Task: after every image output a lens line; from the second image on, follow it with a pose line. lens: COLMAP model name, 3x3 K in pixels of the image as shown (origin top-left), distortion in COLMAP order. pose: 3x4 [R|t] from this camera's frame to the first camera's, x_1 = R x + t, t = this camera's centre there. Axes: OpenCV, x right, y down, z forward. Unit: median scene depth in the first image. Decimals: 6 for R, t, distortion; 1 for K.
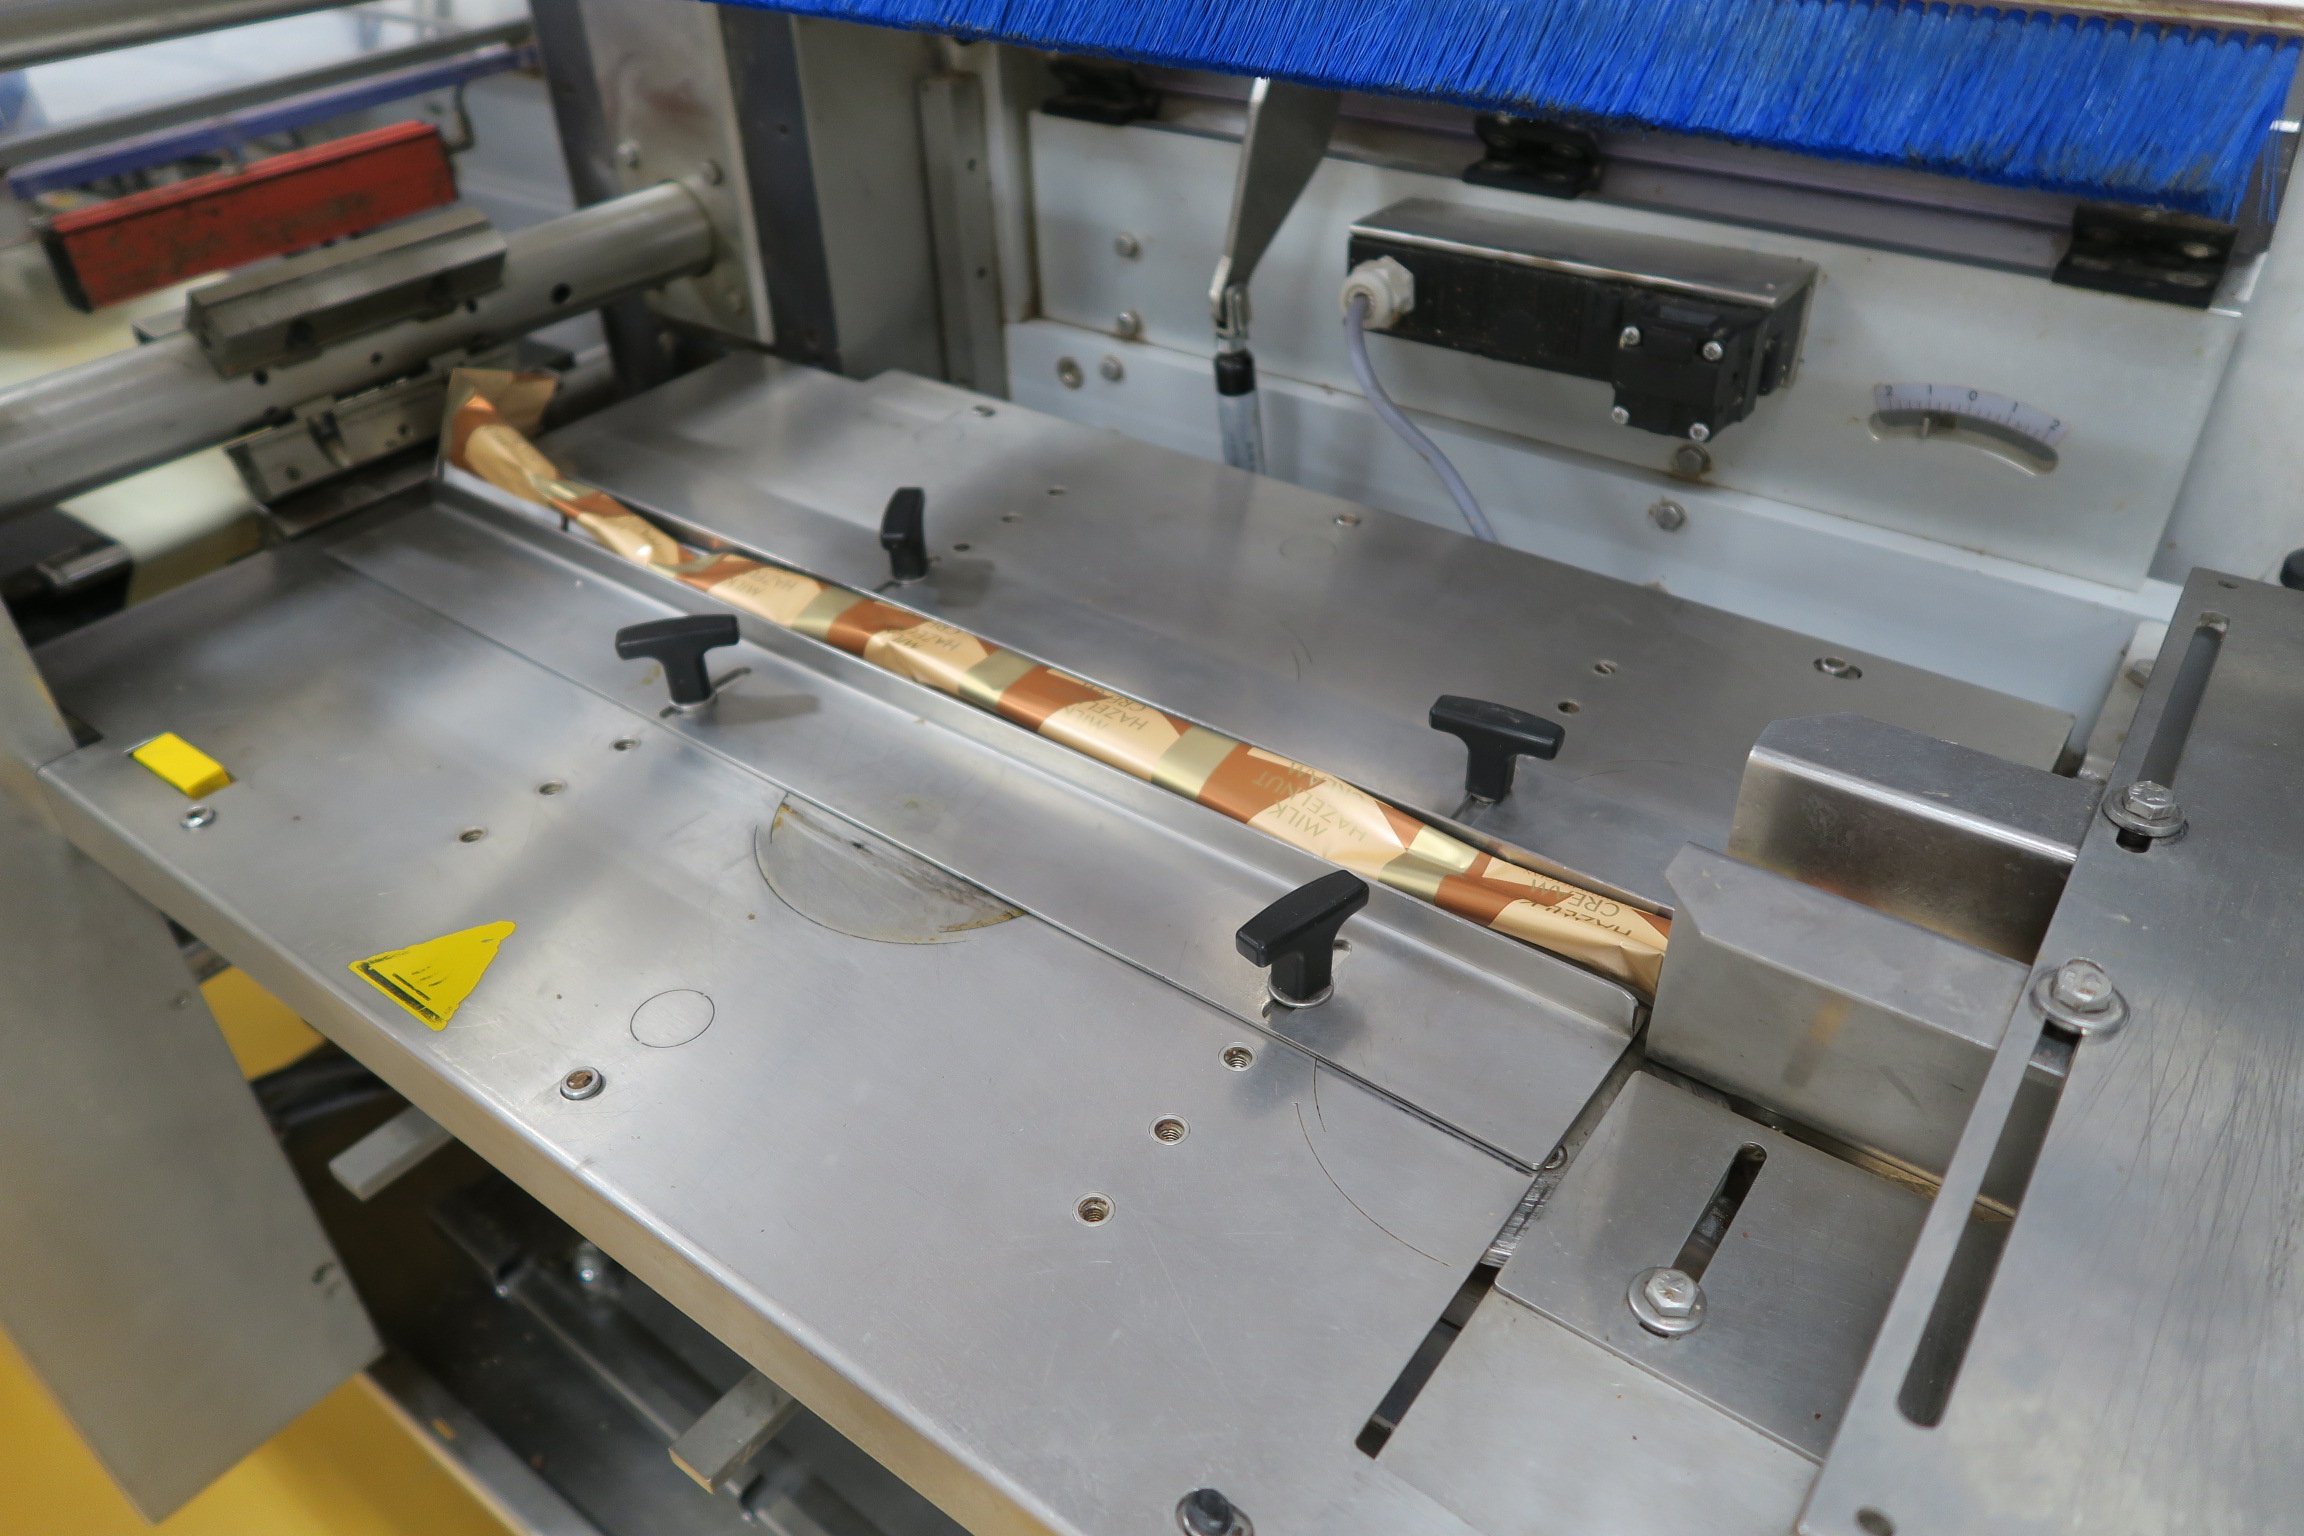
lens RADIAL K [[1568.7, 0, 1148.5], [0, 1568.7, 776.2], [0, 0, 1]] dist [-0.015514, 0.001567]
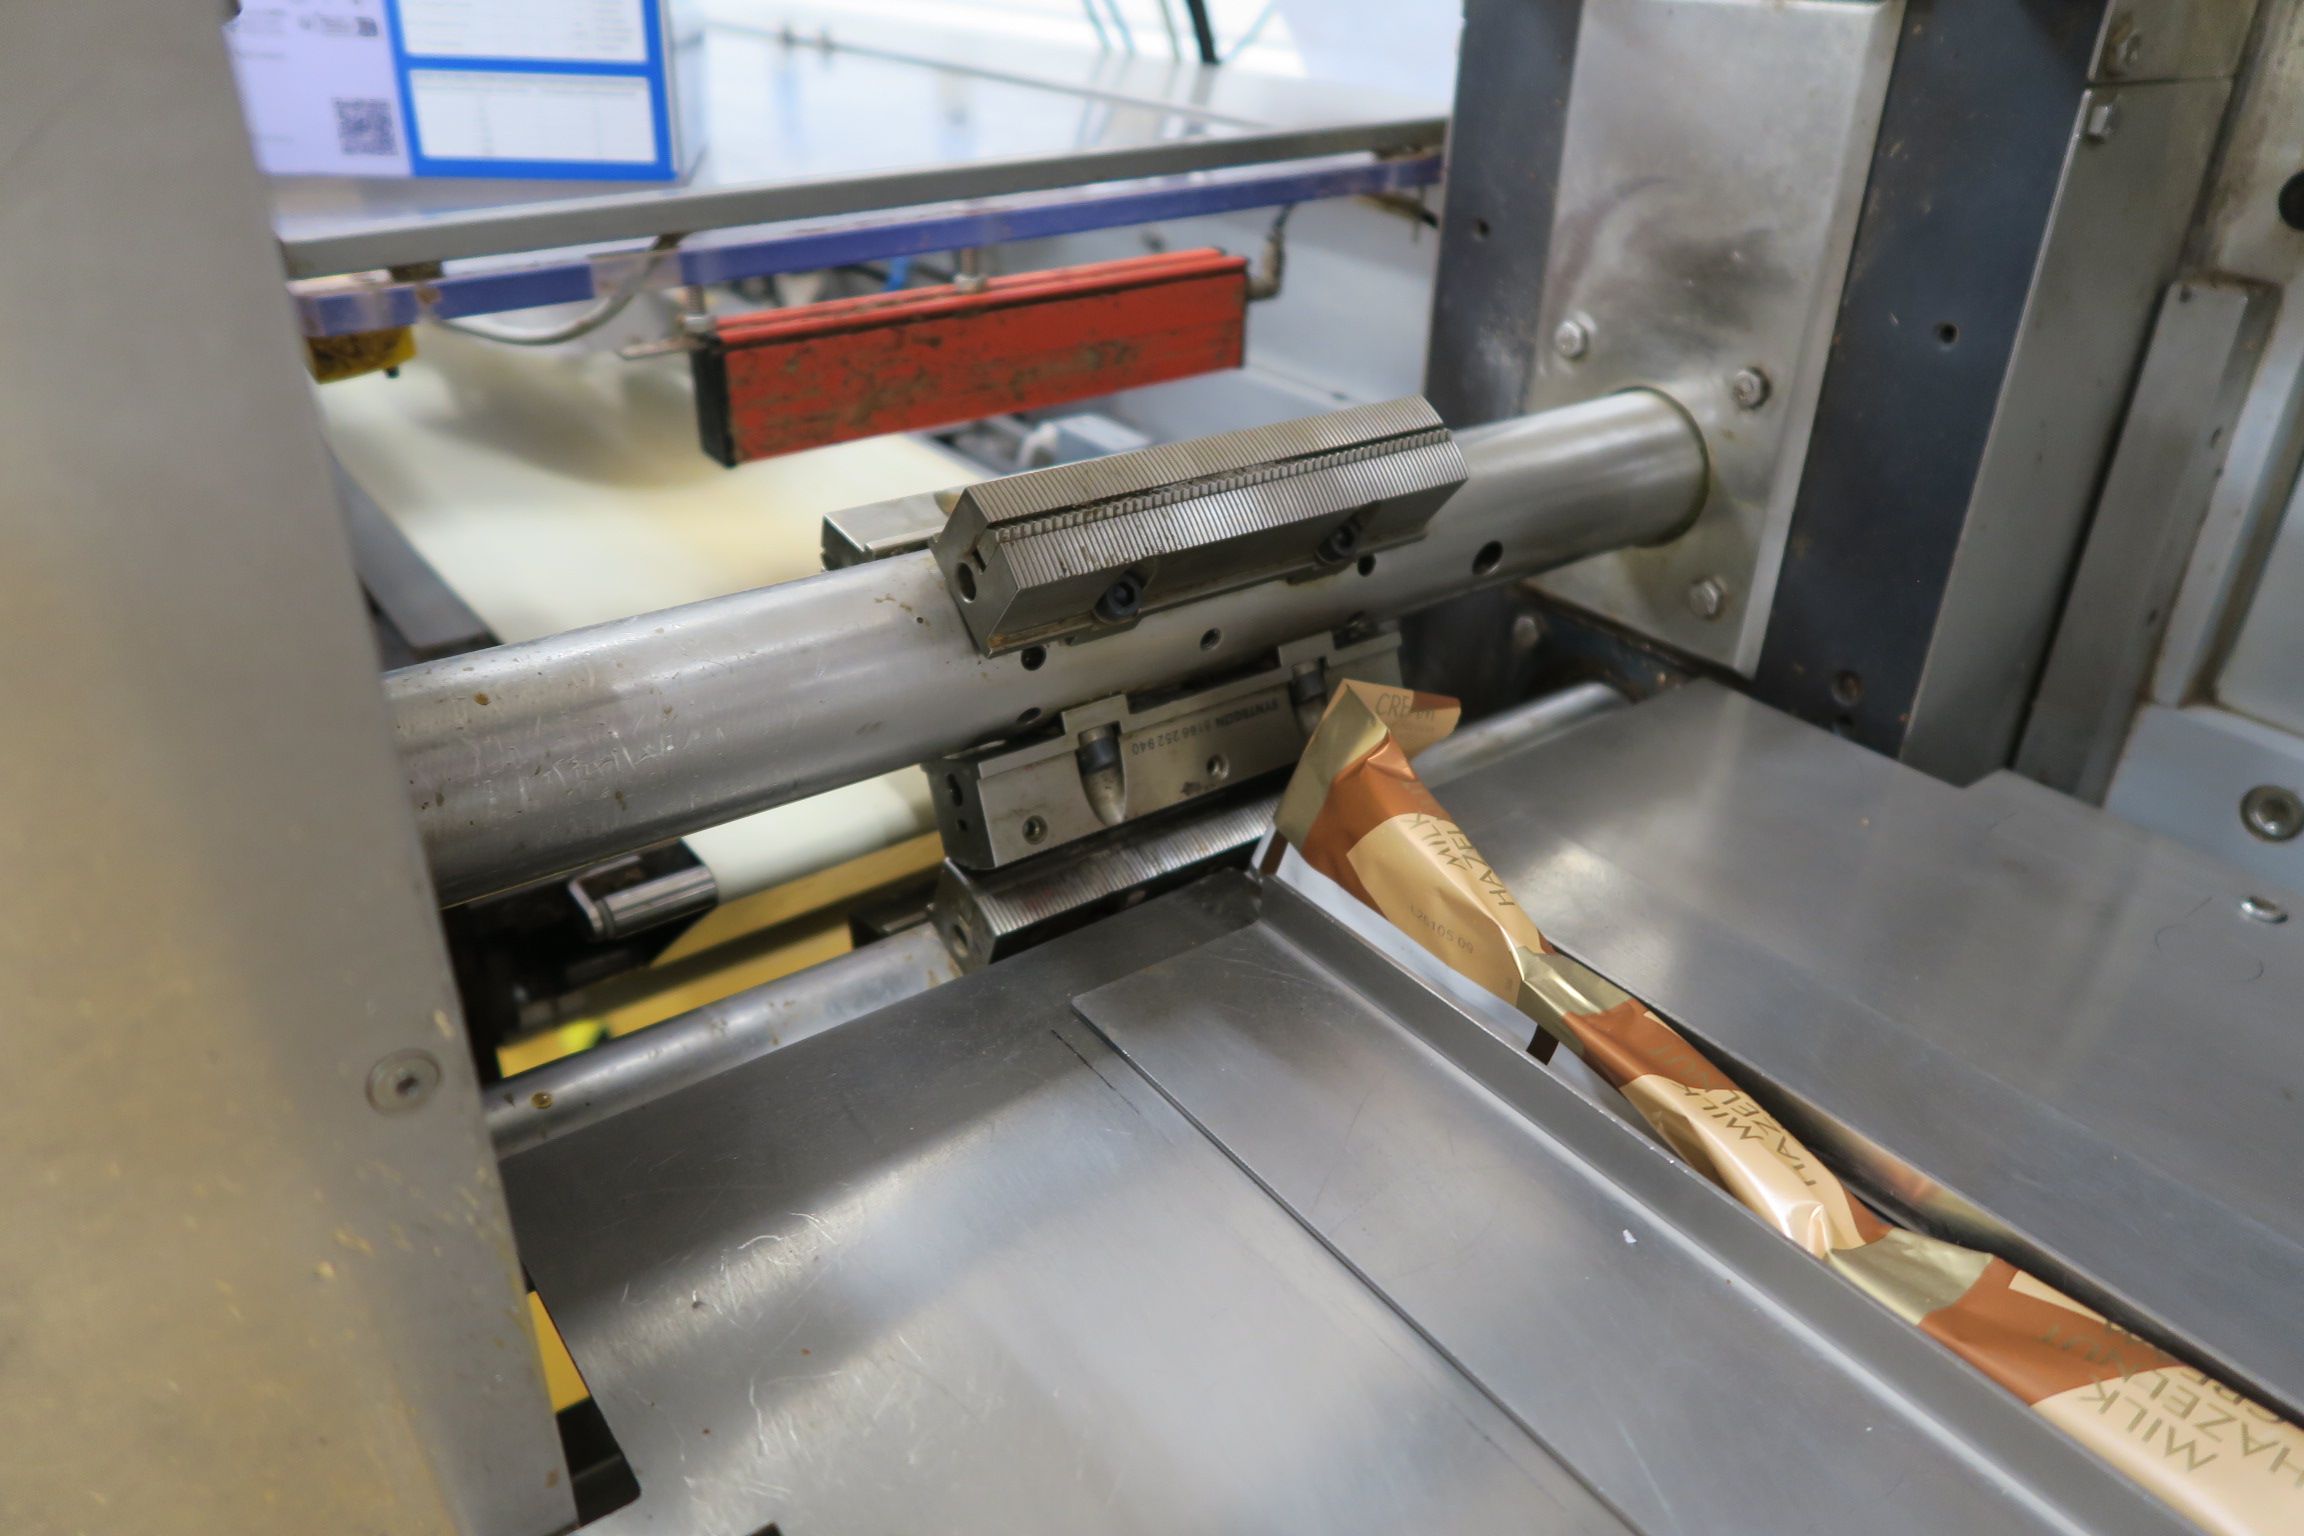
lens RADIAL K [[1568.7, 0, 1148.5], [0, 1568.7, 776.2], [0, 0, 1]] dist [-0.015514, 0.001567]
pose [[0.957187, 0.185040, -0.222604, -0.356298], [-0.209750, 0.973339, -0.092825, -0.153625], [0.199492, 0.135542, 0.970480, 0.435907]]
